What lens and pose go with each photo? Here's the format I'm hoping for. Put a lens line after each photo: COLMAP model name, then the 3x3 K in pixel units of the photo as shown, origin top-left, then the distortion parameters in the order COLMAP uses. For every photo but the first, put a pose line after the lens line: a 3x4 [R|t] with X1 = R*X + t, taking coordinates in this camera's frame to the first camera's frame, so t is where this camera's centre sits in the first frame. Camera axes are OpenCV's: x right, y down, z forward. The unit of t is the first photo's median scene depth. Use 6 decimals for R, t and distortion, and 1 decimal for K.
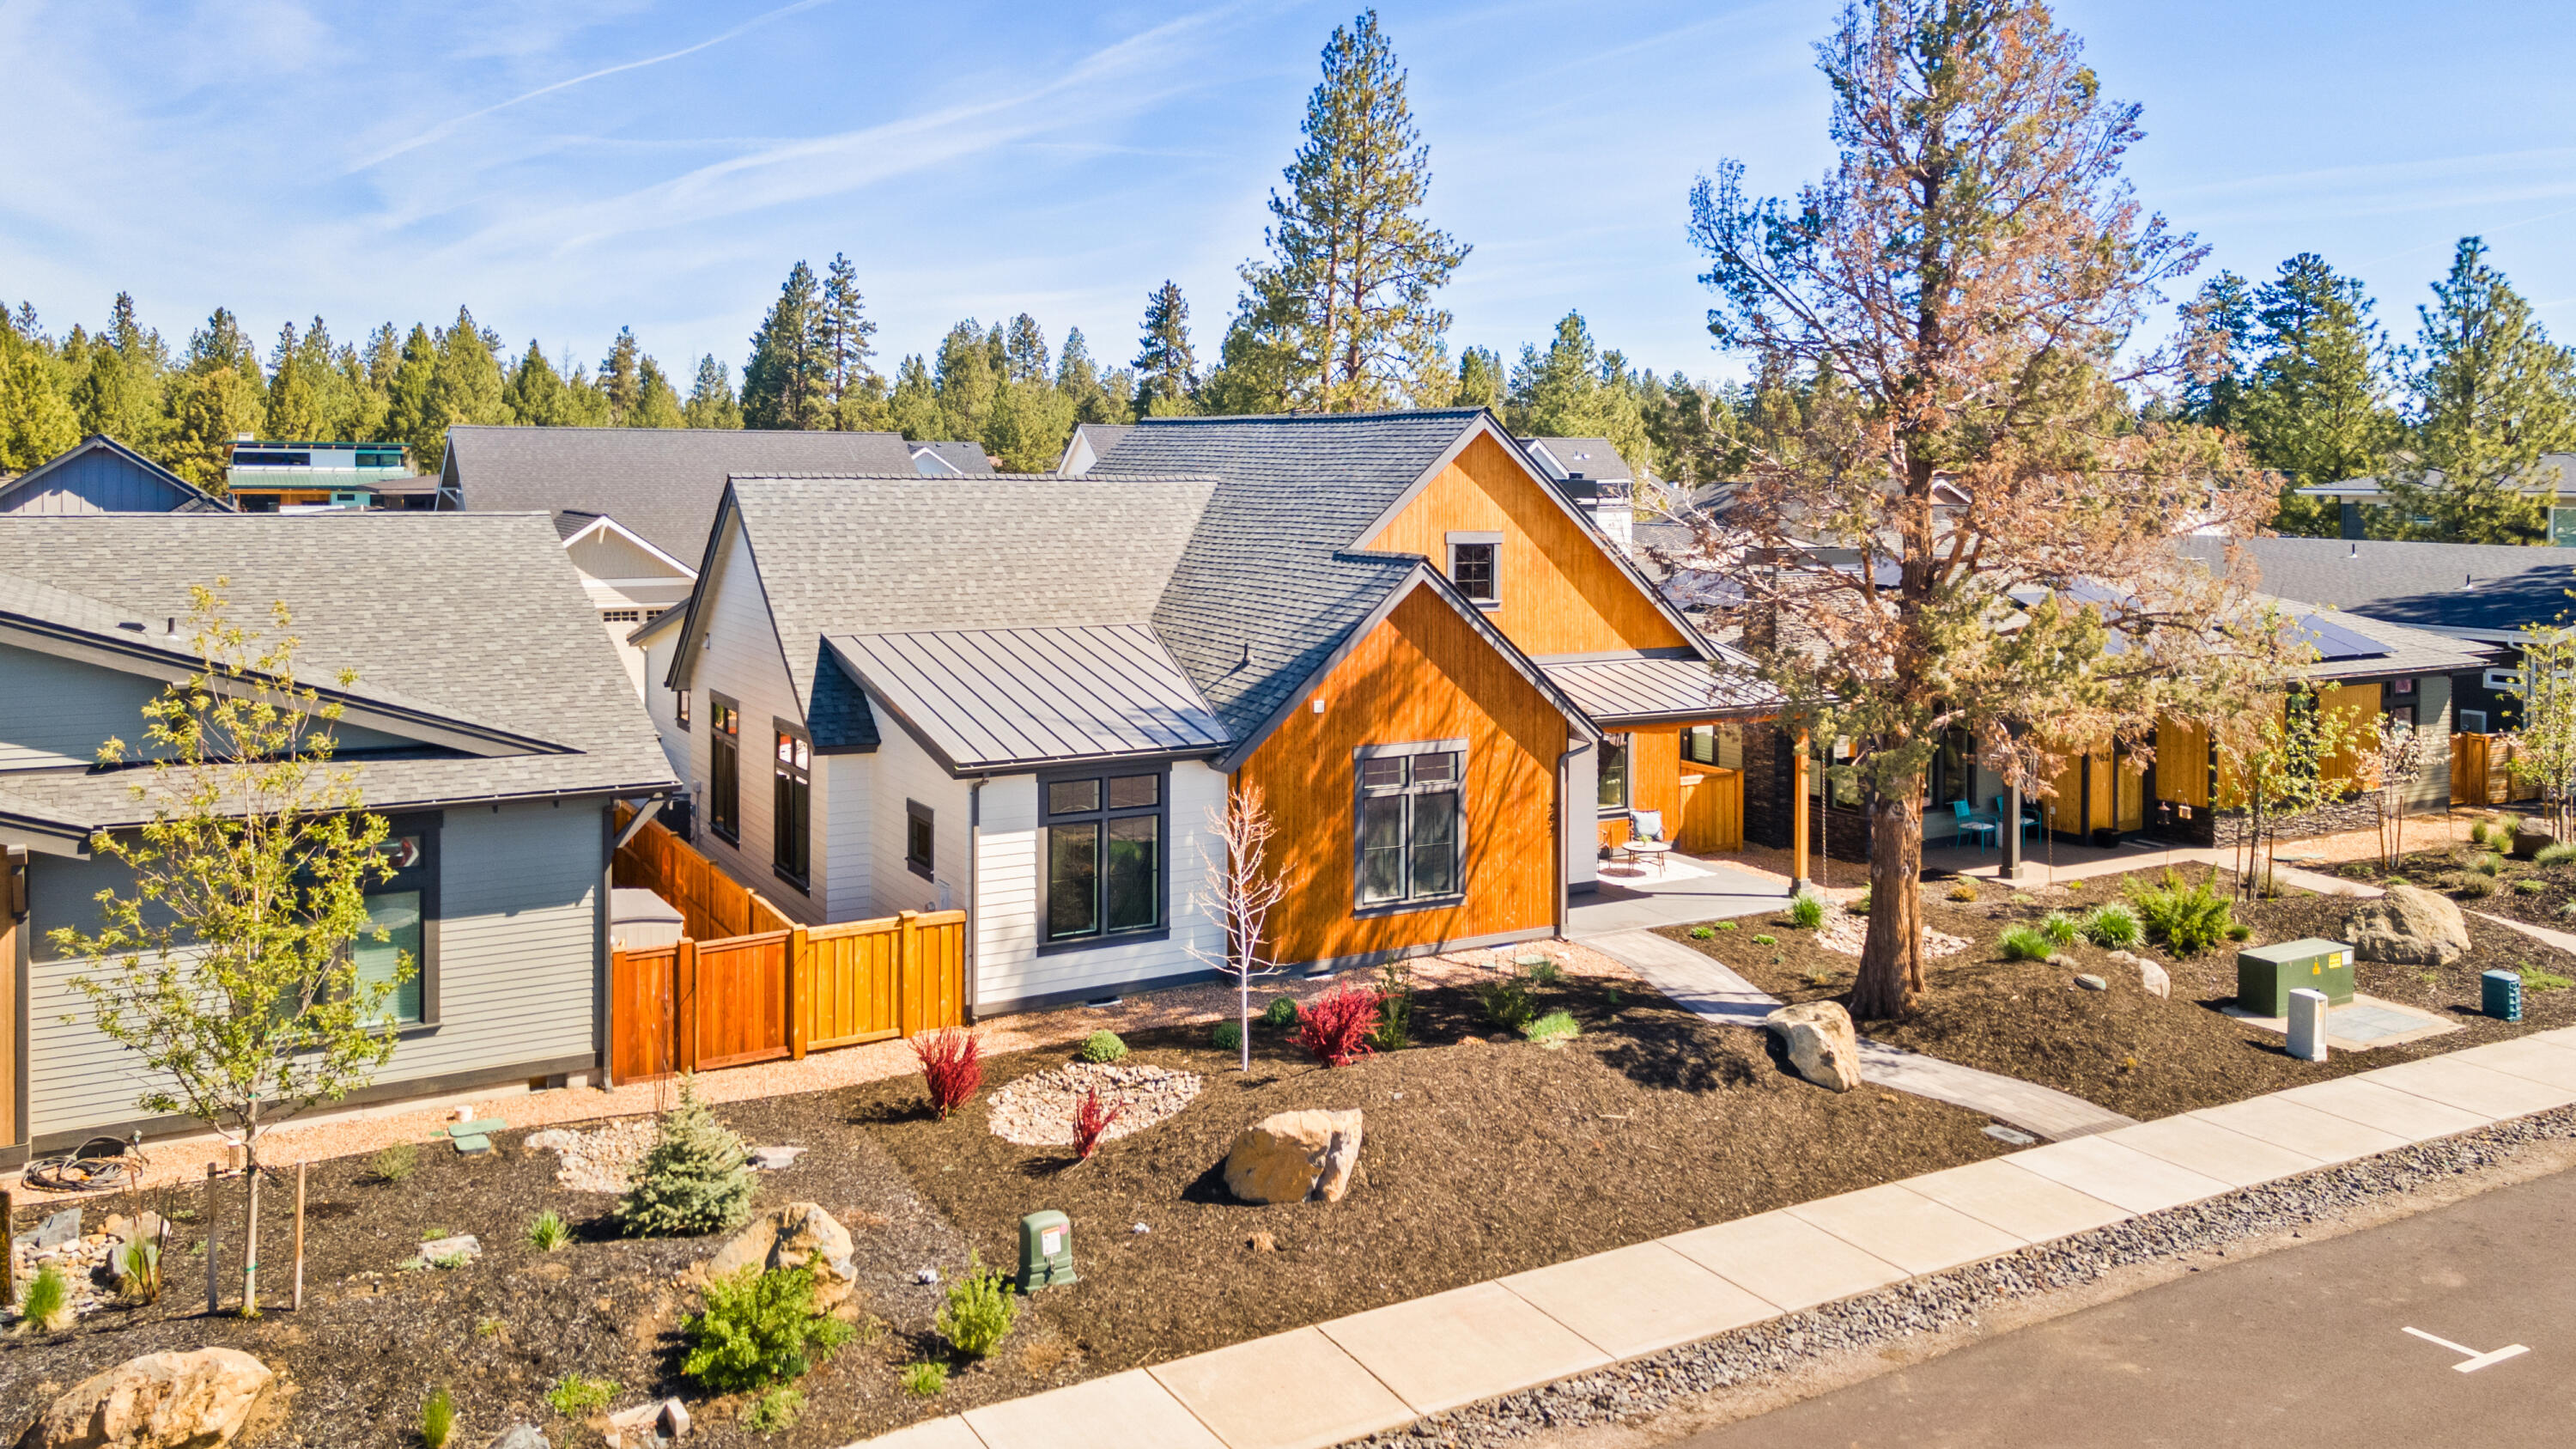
lens RADIAL K [[1882.6, 0, 1285.8], [0, 1882.6, 714.7], [0, 0, 1]] dist [0.025776, 0.005806]
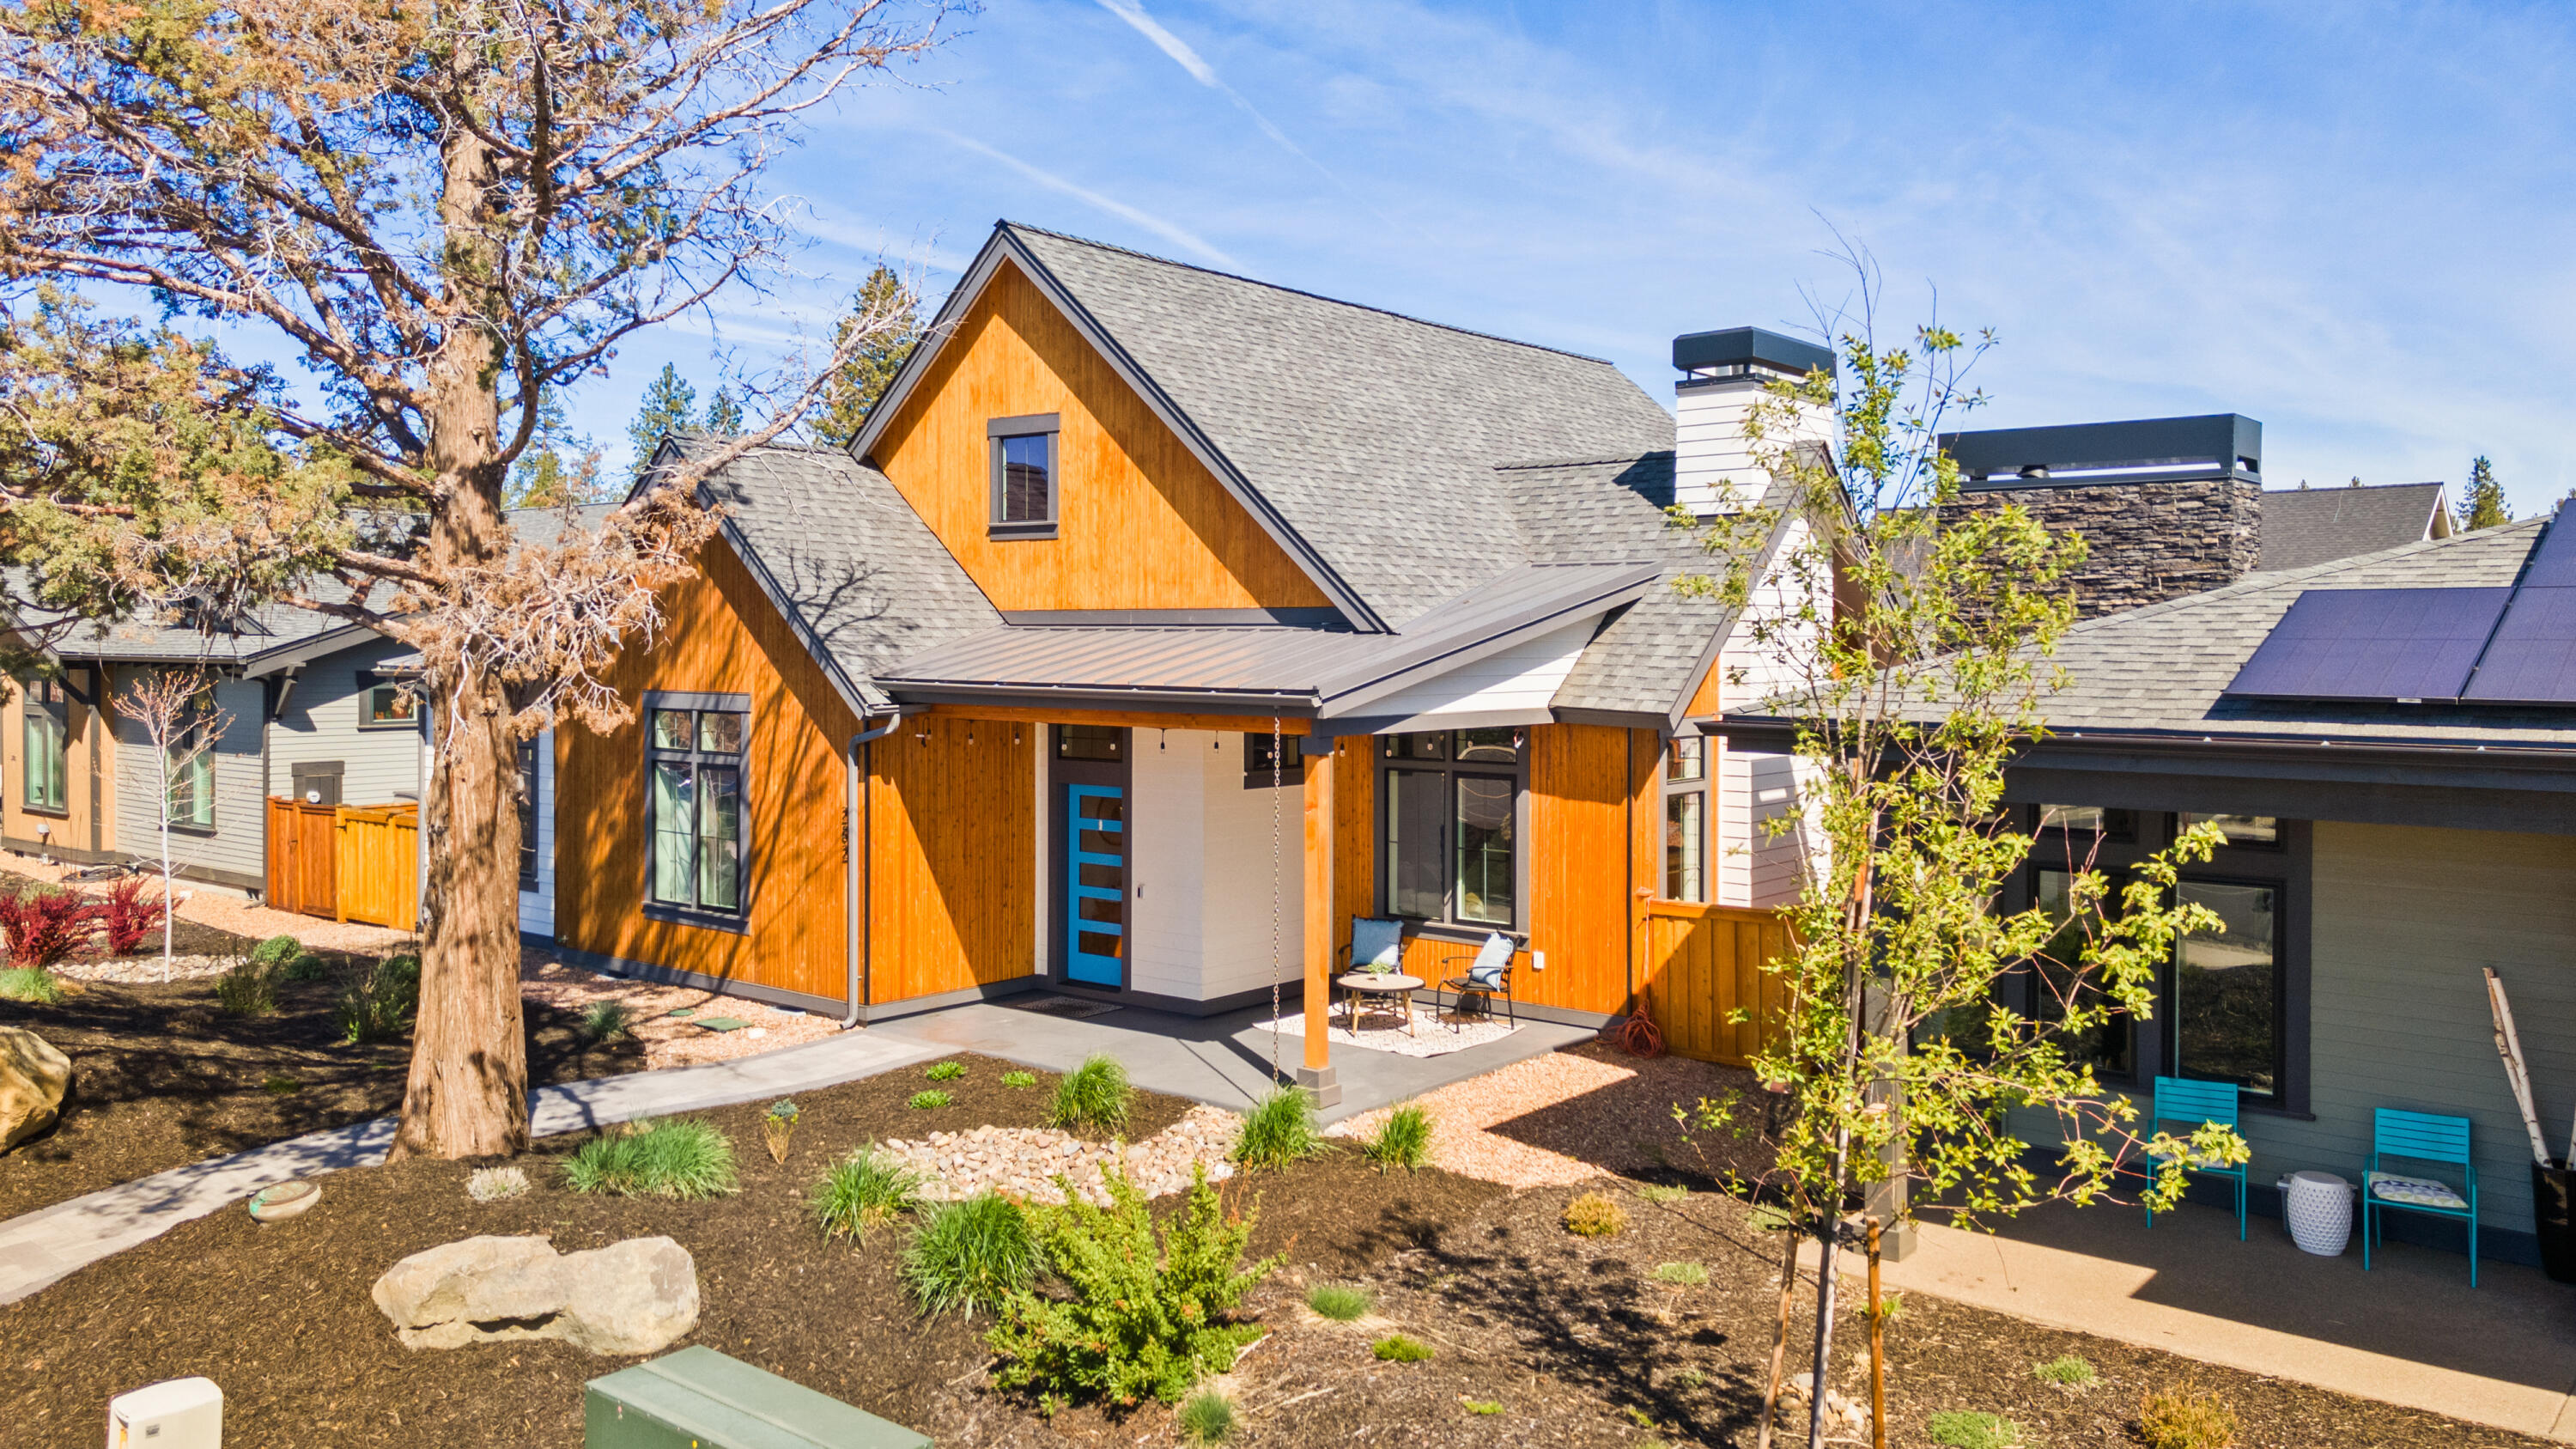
lens RADIAL K [[1882.6, 0, 1288.8], [0, 1882.6, 732.6], [0, 0, 1]] dist [0.025776, 0.005806]
pose [[0.373445, 0.054544, -0.926047, 0.816047], [-0.118359, 0.992913, 0.010752, -0.004855], [0.920071, 0.105590, 0.377254, 0.913172]]
